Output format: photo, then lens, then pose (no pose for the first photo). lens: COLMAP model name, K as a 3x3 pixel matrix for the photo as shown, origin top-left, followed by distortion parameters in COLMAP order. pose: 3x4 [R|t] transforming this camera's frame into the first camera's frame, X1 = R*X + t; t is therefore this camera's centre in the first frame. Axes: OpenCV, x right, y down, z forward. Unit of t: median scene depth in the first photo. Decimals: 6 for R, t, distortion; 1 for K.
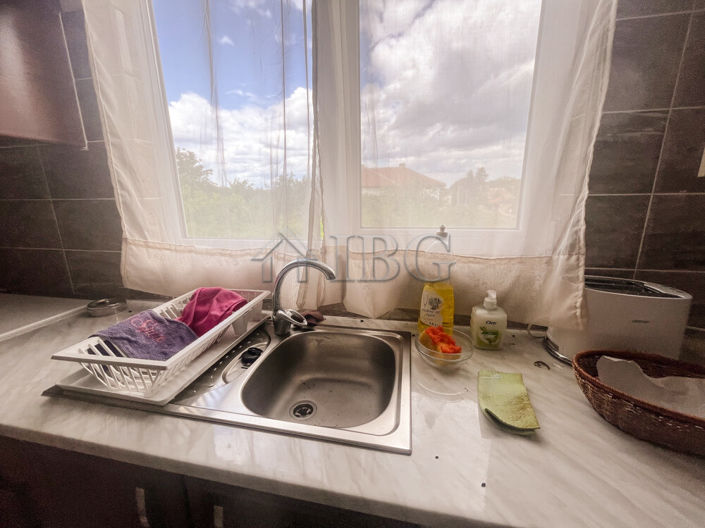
lens RADIAL K [[282.4, 0, 350.2], [0, 282.4, 268.4], [0, 0, 1]] dist [-0.004664, 0.000637]
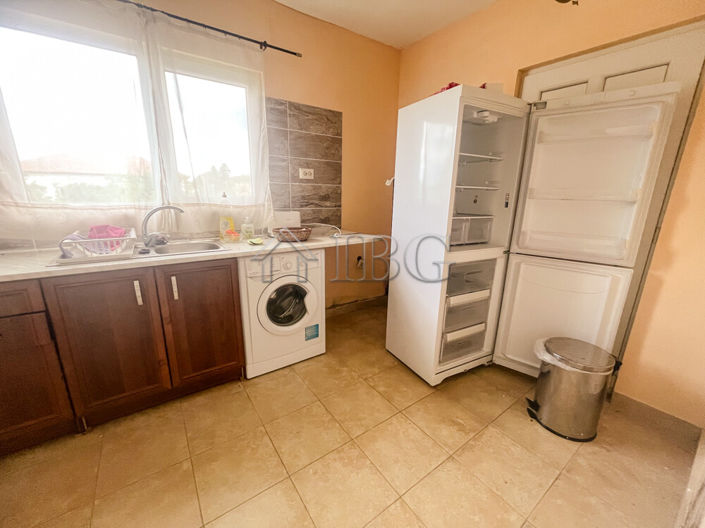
lens RADIAL K [[282.4, 0, 347.4], [0, 282.4, 263.3], [0, 0, 1]] dist [-0.004664, 0.000637]
pose [[0.688401, -0.152042, 0.709216, -0.791891], [0.151804, 0.986330, 0.064101, 0.477007], [-0.709267, 0.063535, 0.702071, -1.501250]]
